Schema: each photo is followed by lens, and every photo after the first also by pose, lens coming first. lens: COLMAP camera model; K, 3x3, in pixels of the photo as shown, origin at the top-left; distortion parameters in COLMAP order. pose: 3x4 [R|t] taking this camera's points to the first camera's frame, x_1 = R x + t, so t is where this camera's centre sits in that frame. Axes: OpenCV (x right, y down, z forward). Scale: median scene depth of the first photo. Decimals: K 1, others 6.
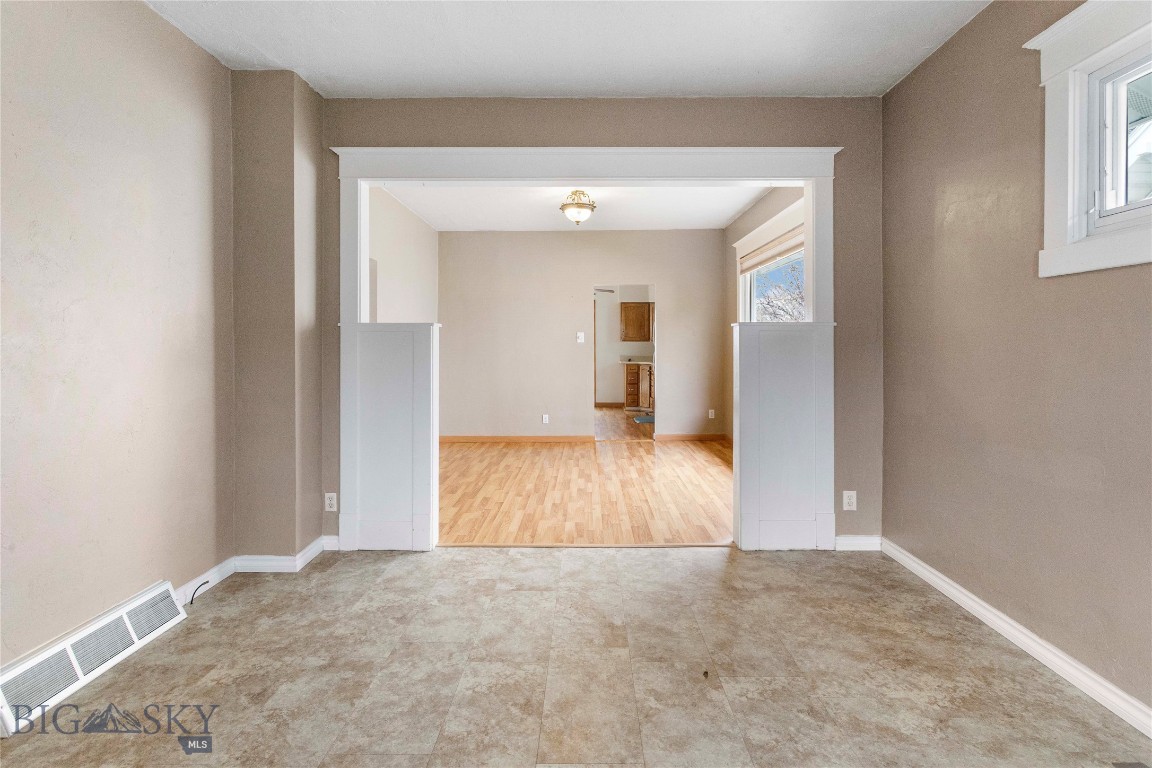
lens RADIAL K [[584.6, 0, 580.3], [0, 584.6, 349.1], [0, 0, 1]] dist [0.001090, 0.000127]
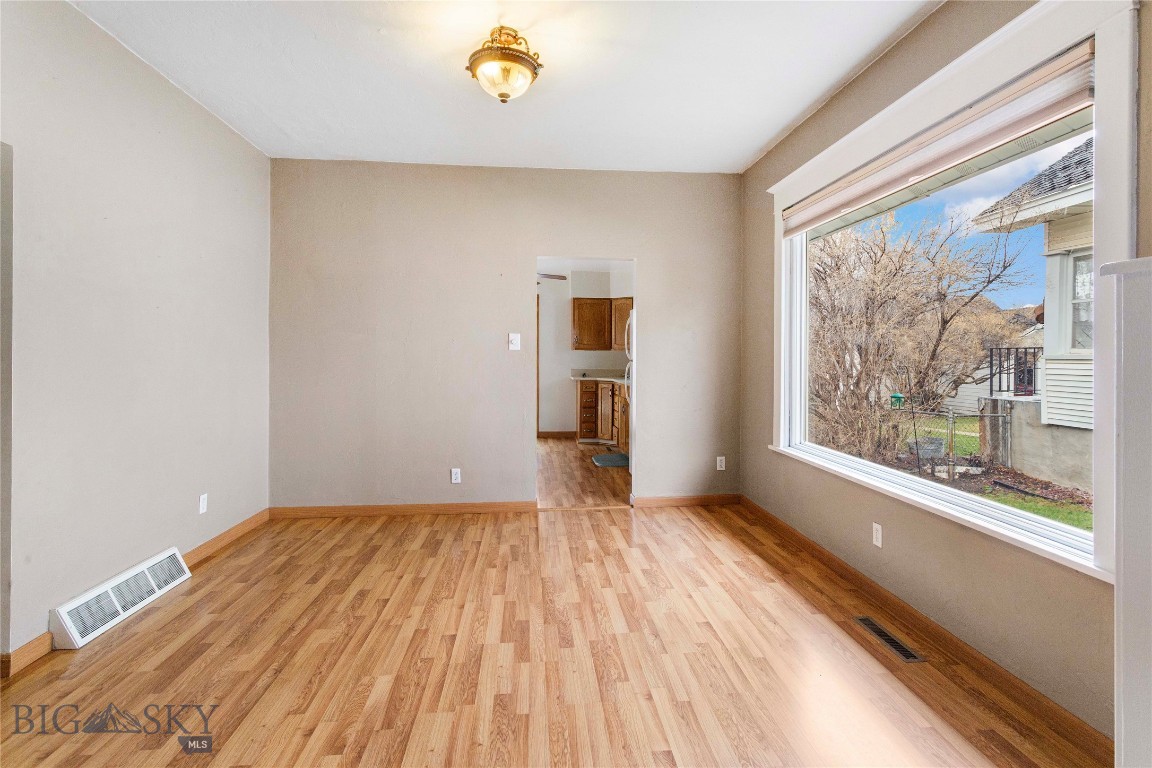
lens RADIAL K [[584.6, 0, 580.3], [0, 584.6, 349.1], [0, 0, 1]] dist [0.001090, 0.000127]
pose [[0.995213, 0.006583, 0.097511, 0.008888], [-0.004858, 0.999828, -0.017917, -0.001419], [-0.097612, 0.017357, 0.995073, 0.373318]]
